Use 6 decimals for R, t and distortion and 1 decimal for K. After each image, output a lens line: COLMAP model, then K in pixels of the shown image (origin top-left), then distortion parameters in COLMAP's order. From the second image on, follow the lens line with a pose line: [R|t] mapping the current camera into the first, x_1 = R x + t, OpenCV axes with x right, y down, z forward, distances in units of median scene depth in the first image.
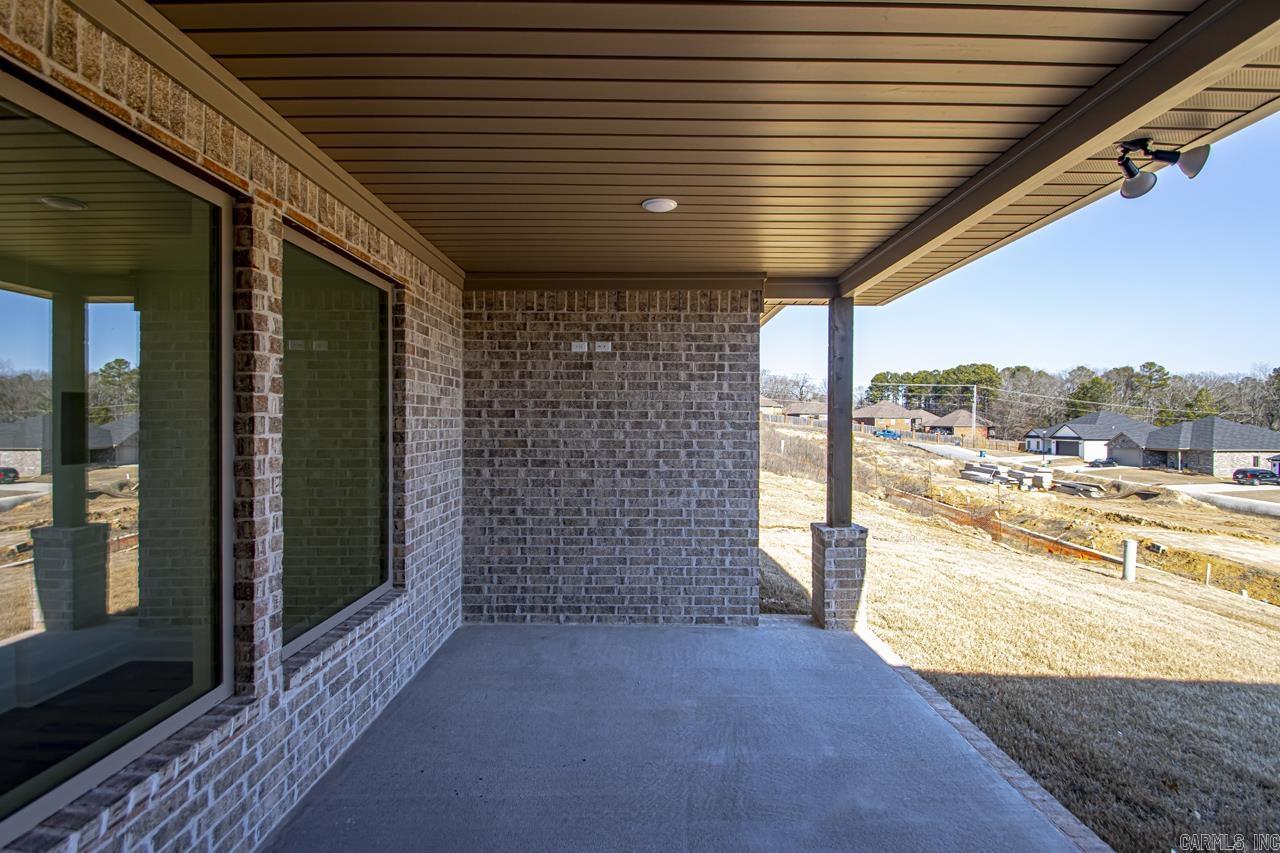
lens RADIAL K [[599.7, 0, 651.3], [0, 599.7, 425.4], [0, 0, 1]] dist [0.022166, -0.017264]
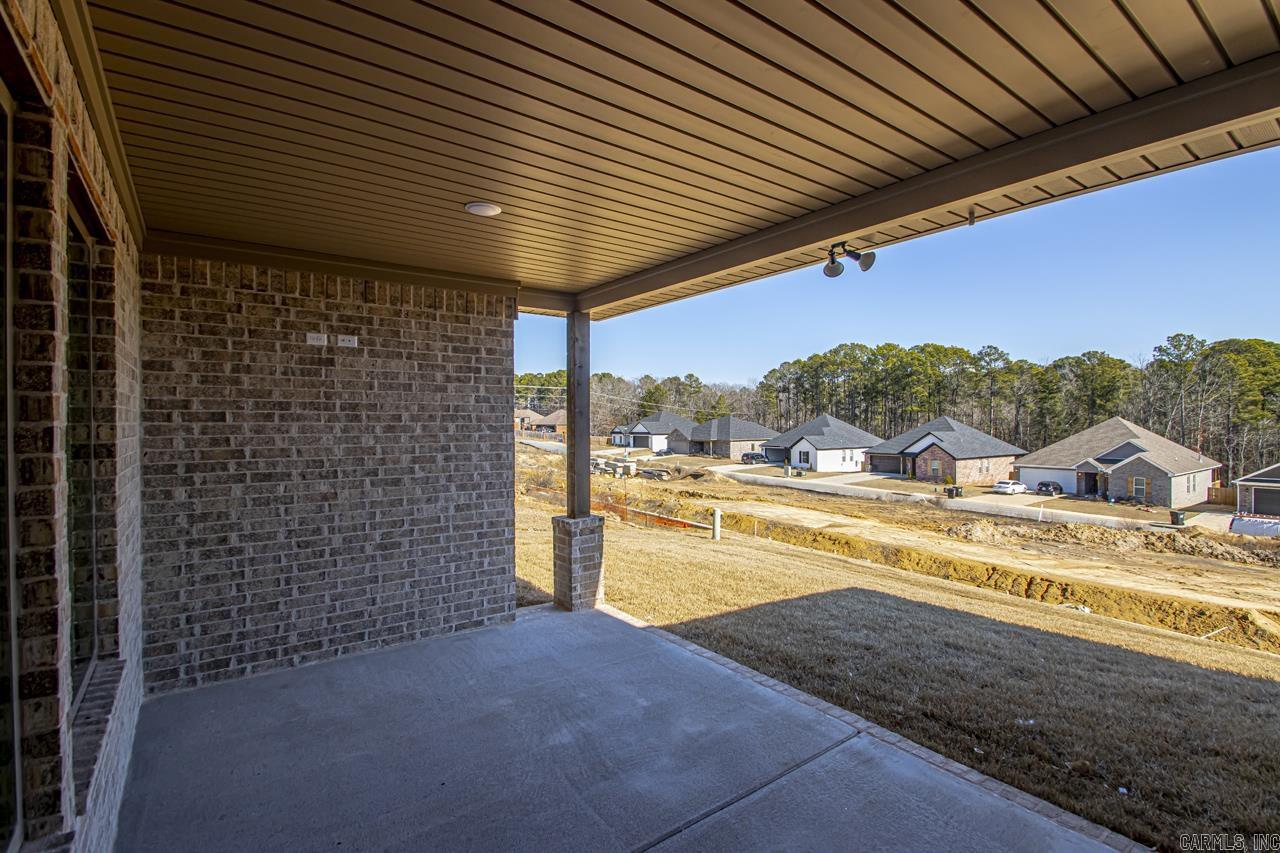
lens RADIAL K [[599.7, 0, 651.3], [0, 599.7, 425.4], [0, 0, 1]] dist [0.022166, -0.017264]
pose [[0.806055, -0.010627, 0.591745, -0.245250], [0.010099, 0.999940, 0.004200, -0.006022], [-0.591754, 0.002590, 0.806115, 0.022184]]
